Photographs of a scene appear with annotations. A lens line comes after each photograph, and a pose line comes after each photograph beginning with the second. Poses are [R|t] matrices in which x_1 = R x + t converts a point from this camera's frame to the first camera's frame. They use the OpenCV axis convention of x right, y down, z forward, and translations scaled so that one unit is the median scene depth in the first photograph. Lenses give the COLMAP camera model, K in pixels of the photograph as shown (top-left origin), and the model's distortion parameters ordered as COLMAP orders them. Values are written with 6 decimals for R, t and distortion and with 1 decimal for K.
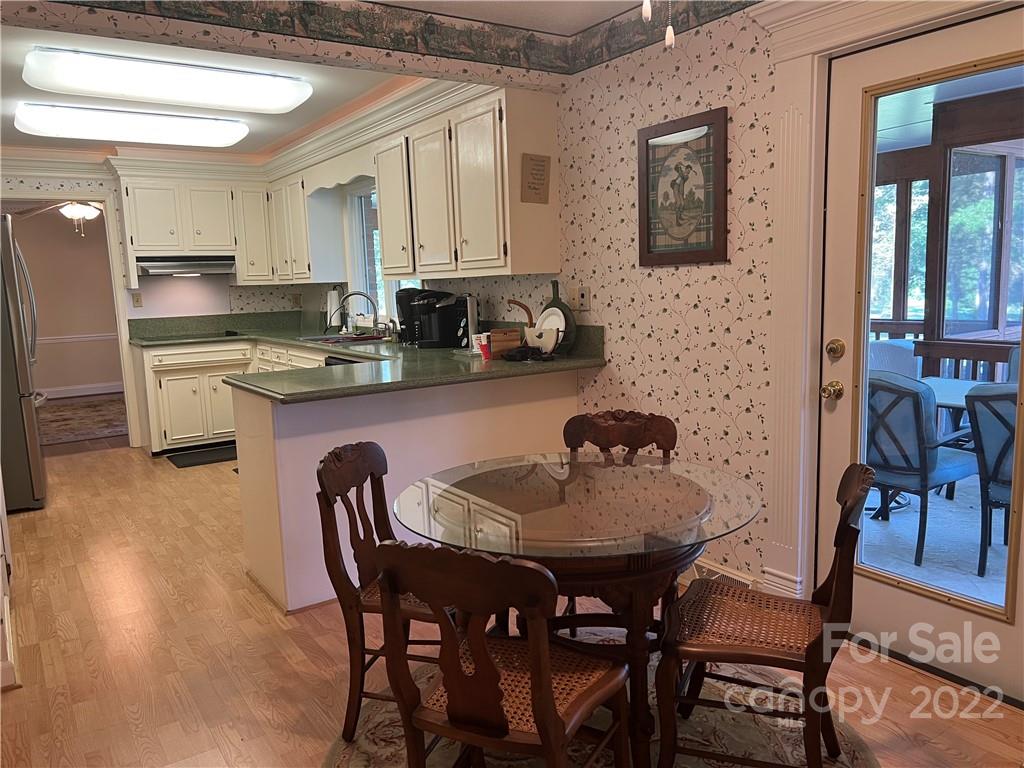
lens RADIAL K [[772.9, 0, 511.3], [0, 772.9, 381.5], [0, 0, 1]] dist [0.060930, -0.050934]
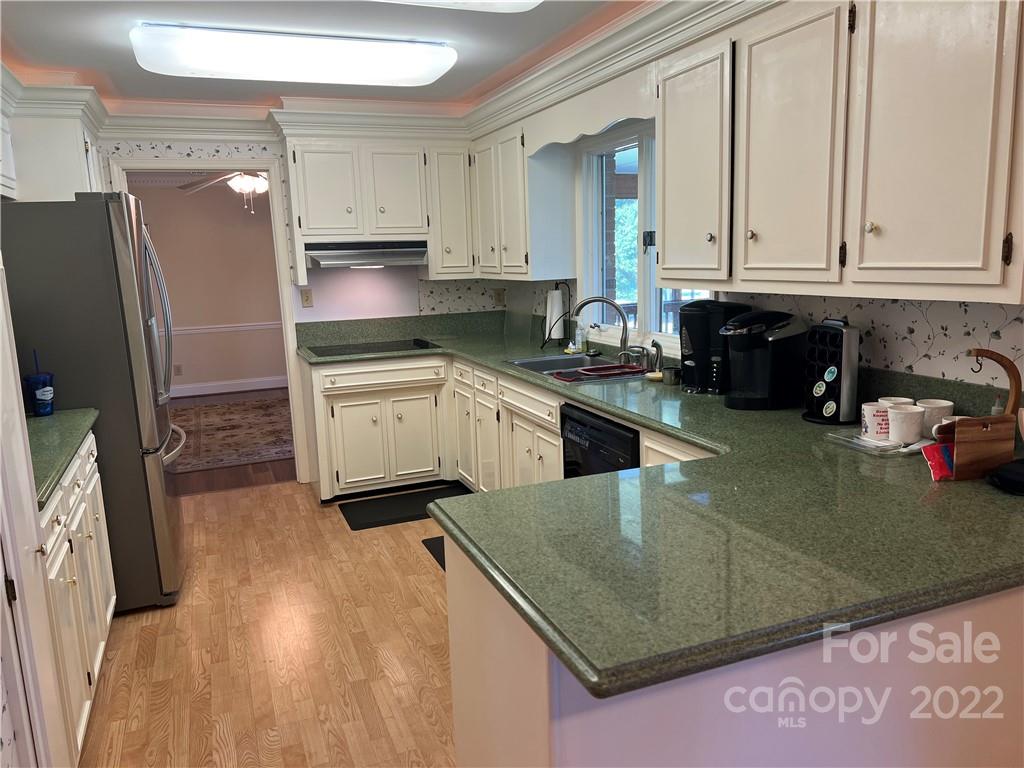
lens RADIAL K [[772.9, 0, 521.6], [0, 772.9, 389.2], [0, 0, 1]] dist [0.060930, -0.050934]
pose [[0.980921, 0.035734, -0.191092, -0.122857], [-0.026060, 0.998260, 0.052903, -0.063768], [0.192650, -0.046914, 0.980145, 0.291767]]
